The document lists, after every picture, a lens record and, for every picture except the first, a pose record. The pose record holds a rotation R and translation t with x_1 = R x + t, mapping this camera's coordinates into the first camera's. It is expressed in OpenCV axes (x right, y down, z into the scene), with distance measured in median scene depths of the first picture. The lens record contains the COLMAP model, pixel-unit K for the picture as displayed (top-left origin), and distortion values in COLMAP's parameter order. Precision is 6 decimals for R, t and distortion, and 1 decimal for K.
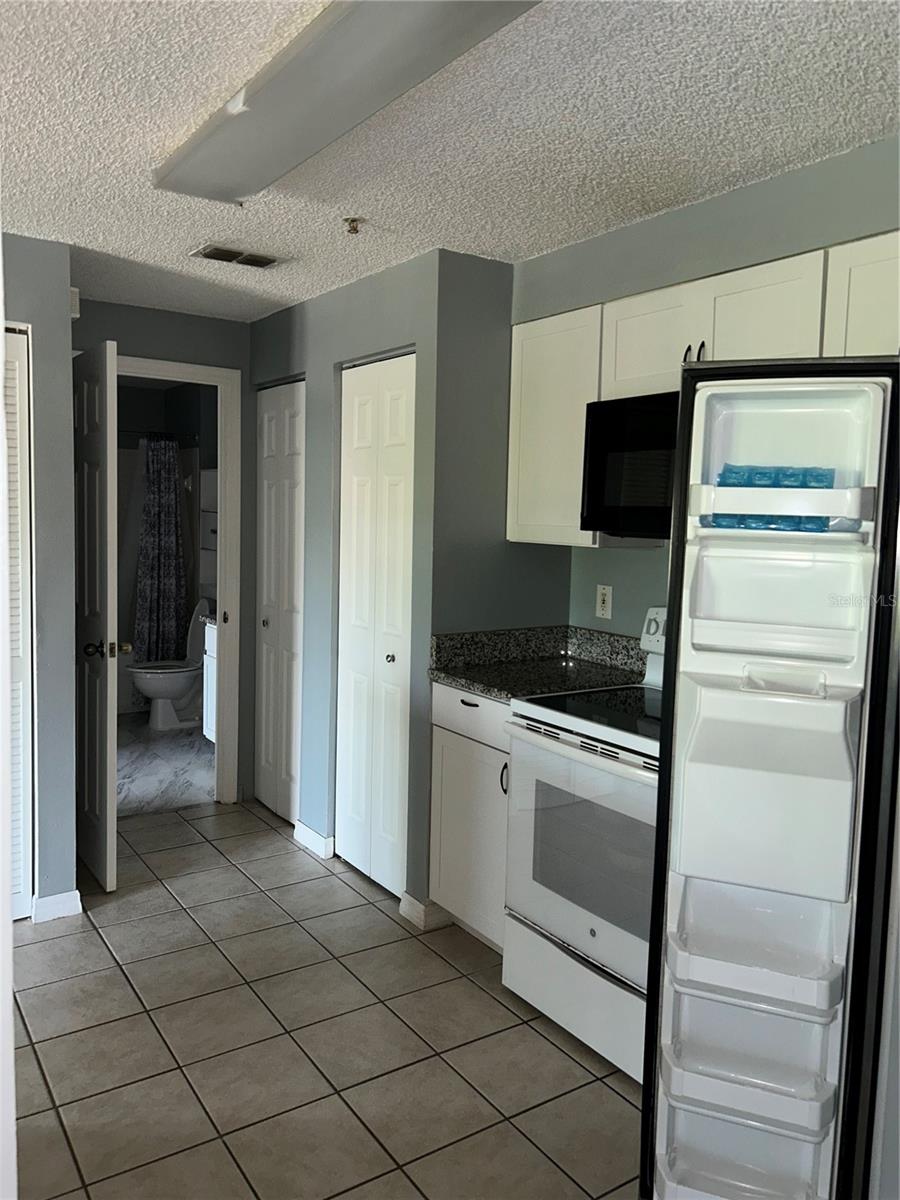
lens RADIAL K [[922.2, 0, 450.0], [0, 922.2, 600.0], [0, 0, 1]] dist [0.079750, -0.078835]
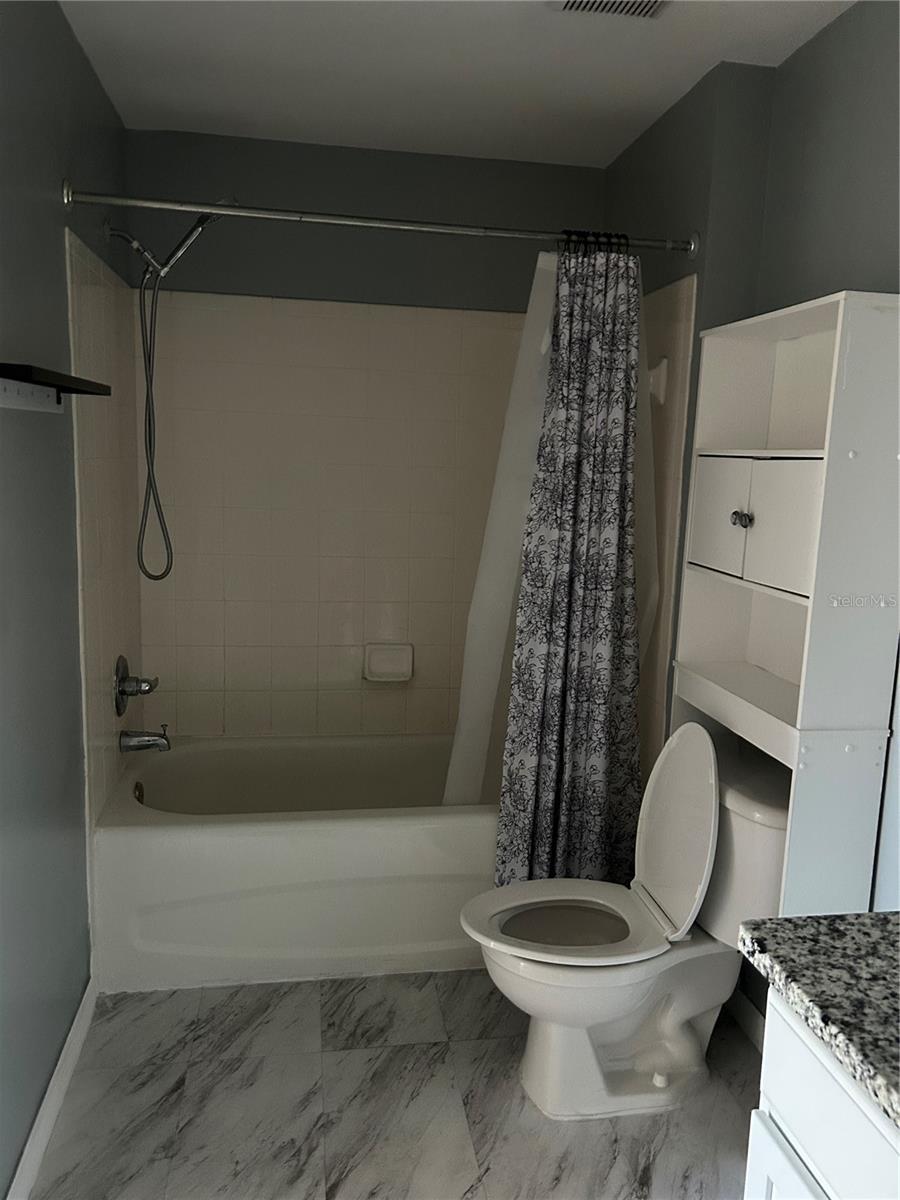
lens RADIAL K [[922.2, 0, 450.0], [0, 922.2, 600.0], [0, 0, 1]] dist [0.079750, -0.078835]
pose [[0.908811, 0.063585, -0.412334, -0.206122], [-0.042829, 0.997315, 0.059395, -0.058959], [0.415004, -0.036319, 0.909094, 0.648610]]
